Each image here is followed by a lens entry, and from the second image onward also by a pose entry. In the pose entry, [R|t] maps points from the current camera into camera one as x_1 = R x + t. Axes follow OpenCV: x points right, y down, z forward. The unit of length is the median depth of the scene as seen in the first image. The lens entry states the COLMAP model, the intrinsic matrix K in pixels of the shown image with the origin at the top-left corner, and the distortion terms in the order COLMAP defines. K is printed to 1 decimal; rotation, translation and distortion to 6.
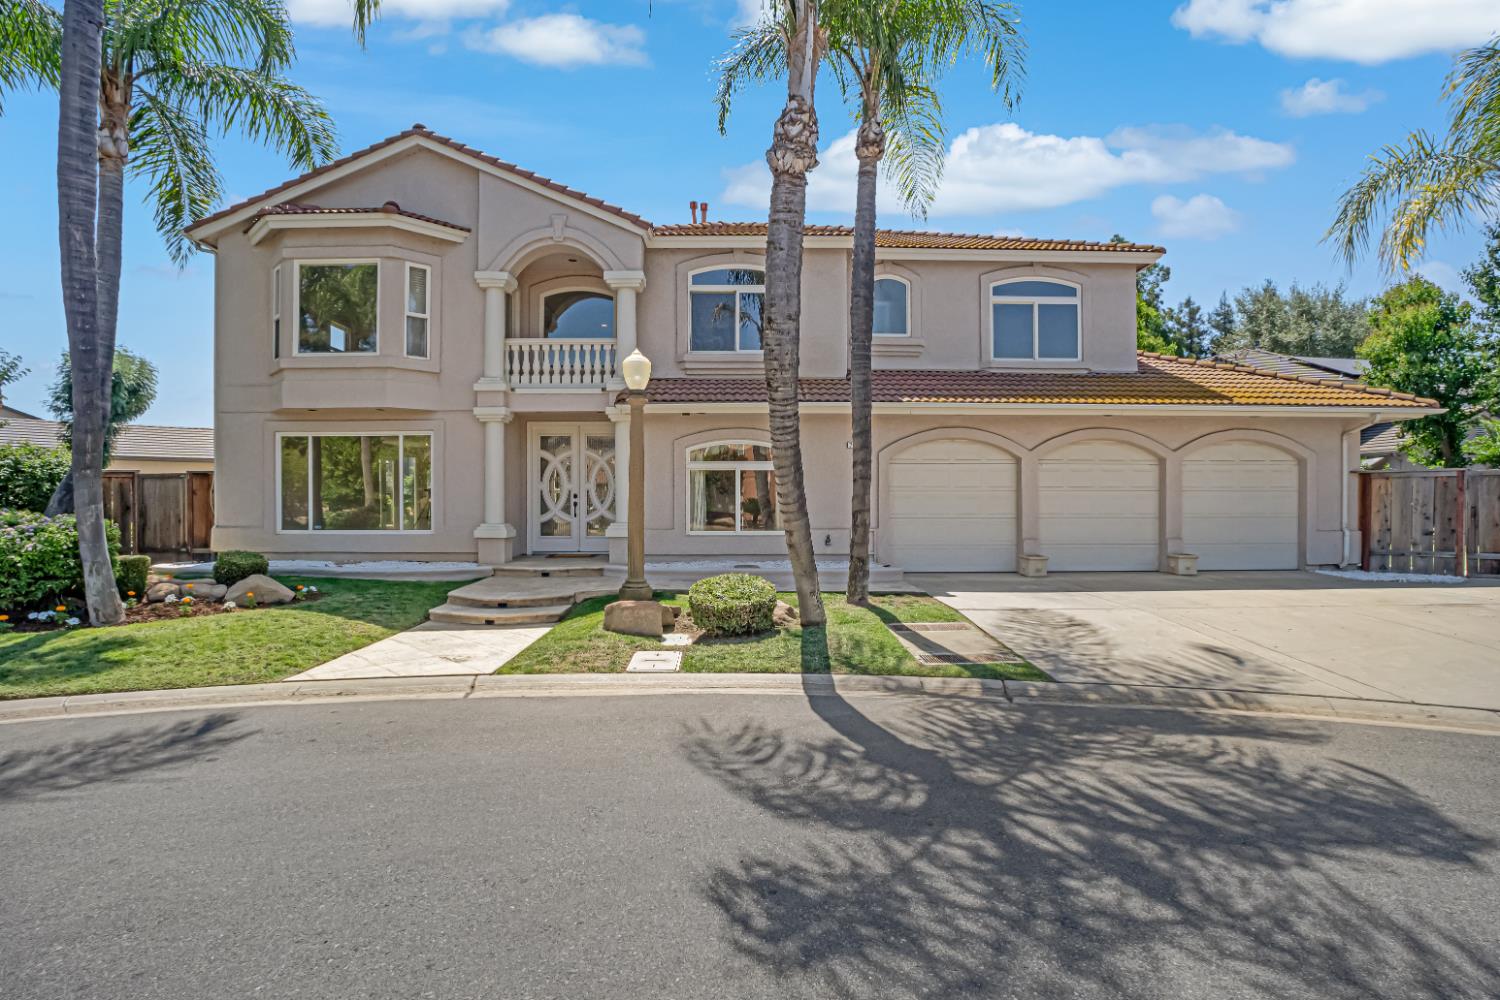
lens RADIAL K [[738.6, 0, 732.4], [0, 738.6, 492.6], [0, 0, 1]] dist [-0.049662, 0.000770]
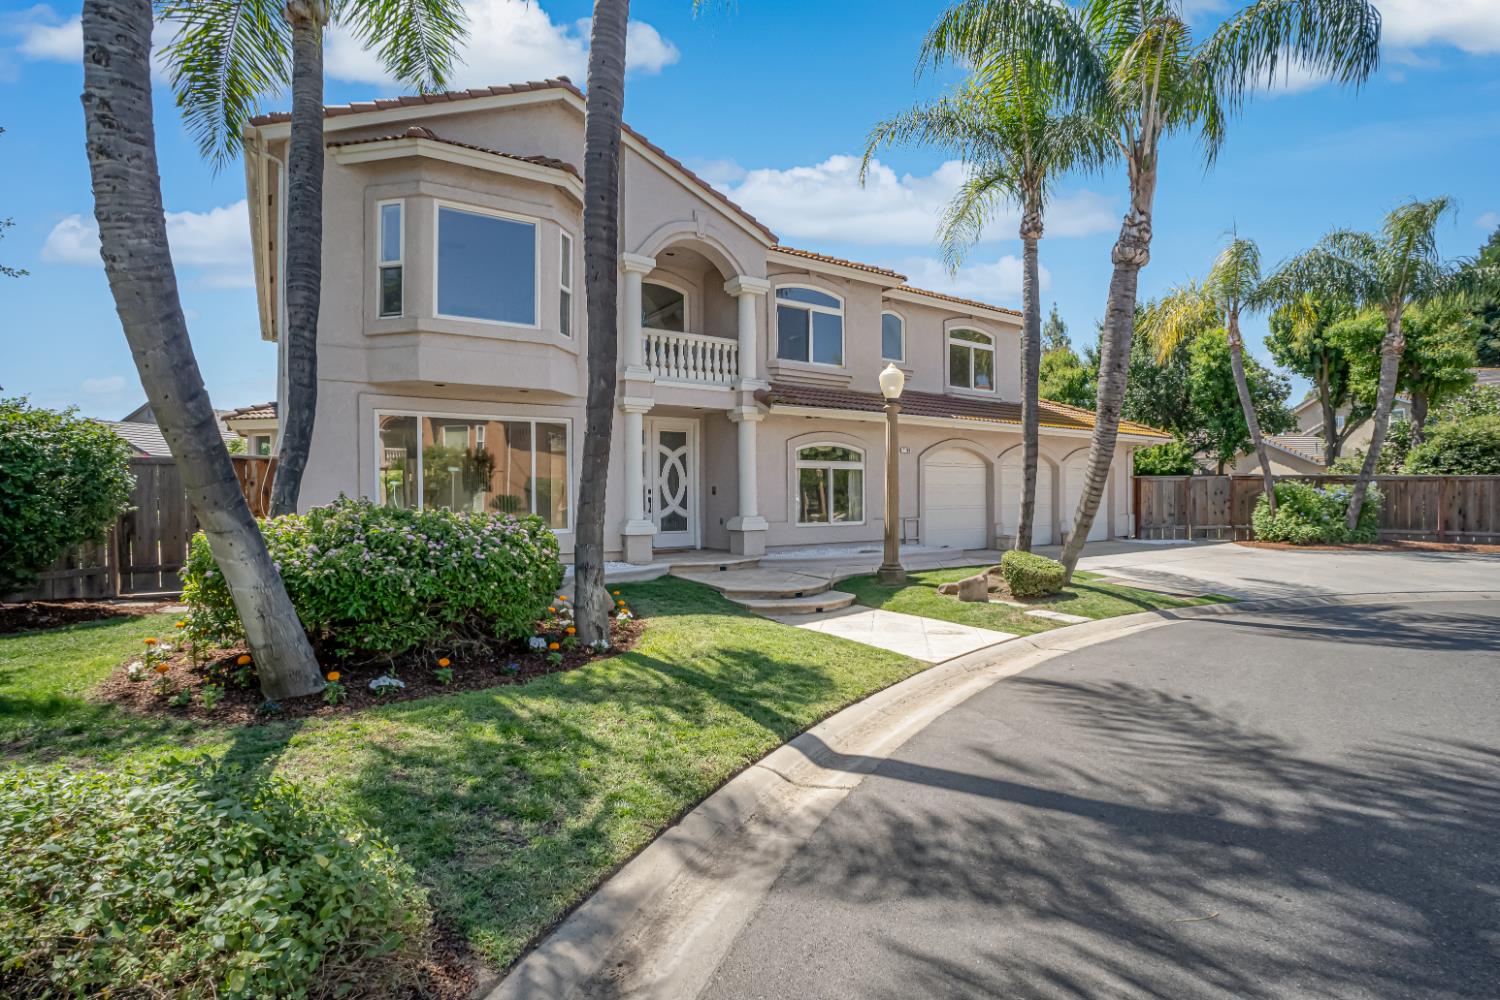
lens RADIAL K [[738.6, 0, 732.4], [0, 738.6, 492.6], [0, 0, 1]] dist [-0.049662, 0.000770]
pose [[0.839073, 0.000502, 0.544019, -0.736355], [-0.001095, 0.999999, 0.000767, 0.005681], [-0.544018, -0.001239, 0.839072, 0.128188]]
